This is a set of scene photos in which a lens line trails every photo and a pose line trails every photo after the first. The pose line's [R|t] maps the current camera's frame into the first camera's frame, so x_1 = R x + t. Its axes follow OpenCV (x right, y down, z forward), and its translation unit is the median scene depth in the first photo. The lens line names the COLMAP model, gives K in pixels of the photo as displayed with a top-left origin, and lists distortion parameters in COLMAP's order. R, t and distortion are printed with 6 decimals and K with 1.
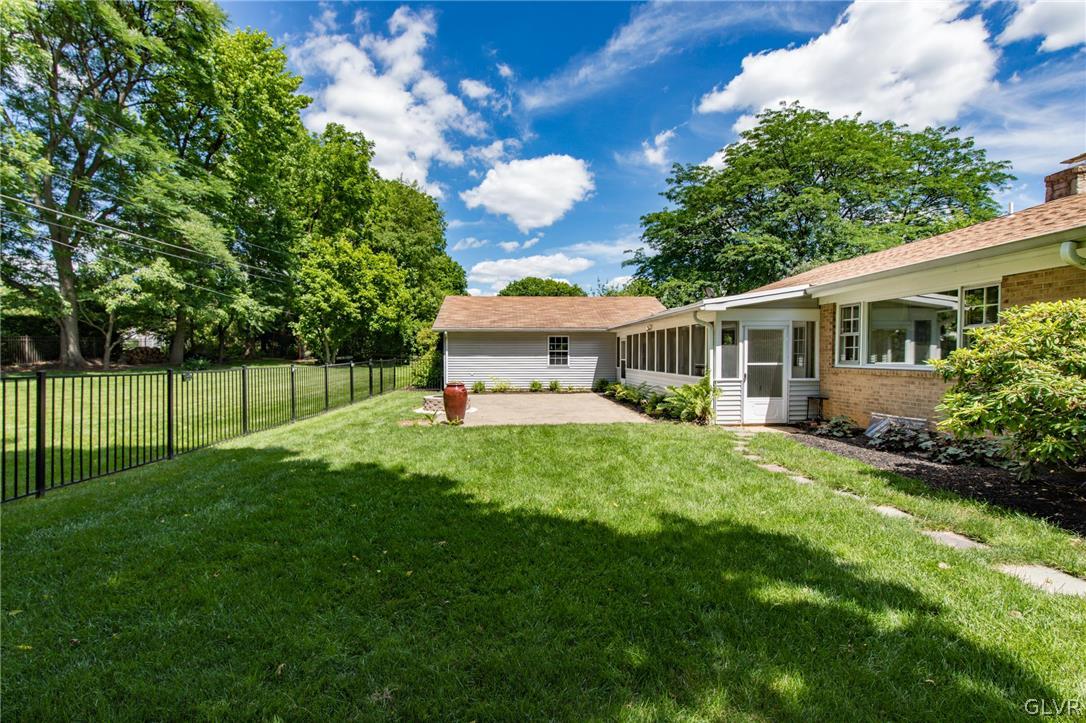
lens RADIAL K [[470.7, 0, 545.9], [0, 470.7, 355.6], [0, 0, 1]] dist [-0.000315, -0.000438]
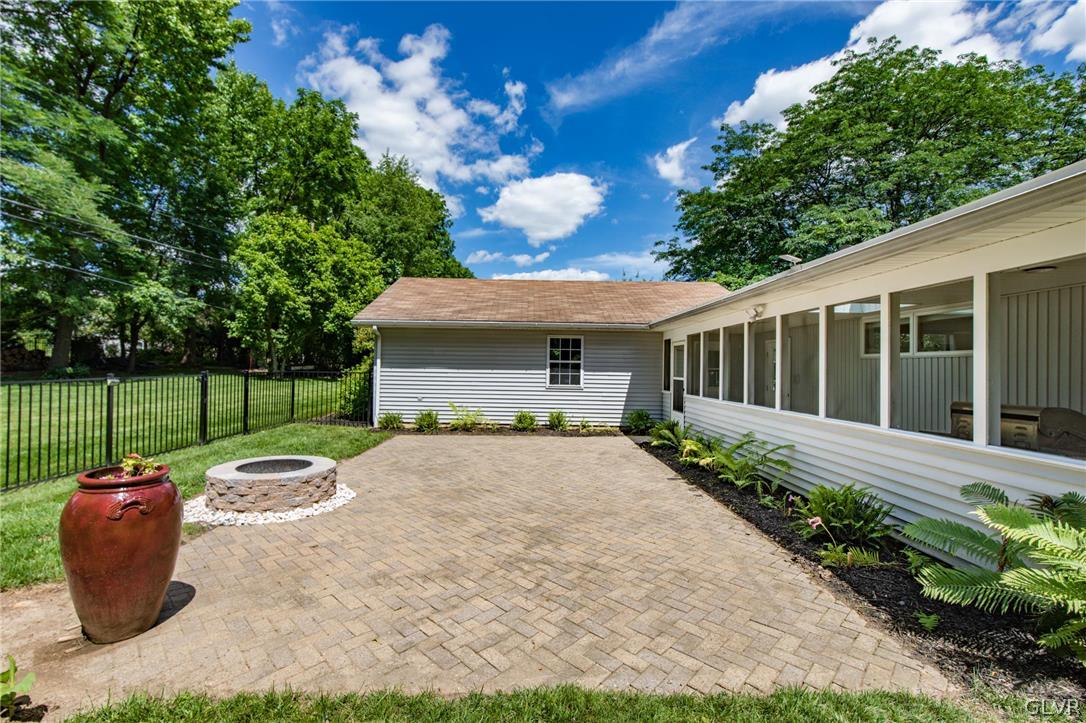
lens RADIAL K [[462.0, 0, 553.1], [0, 462.0, 363.9], [0, 0, 1]] dist [-0.000109, 0.000086]
pose [[0.999645, 0.017083, -0.020423, 0.015002], [-0.017341, 0.999771, -0.012529, 0.000328], [0.020204, 0.012879, 0.999713, 0.262687]]
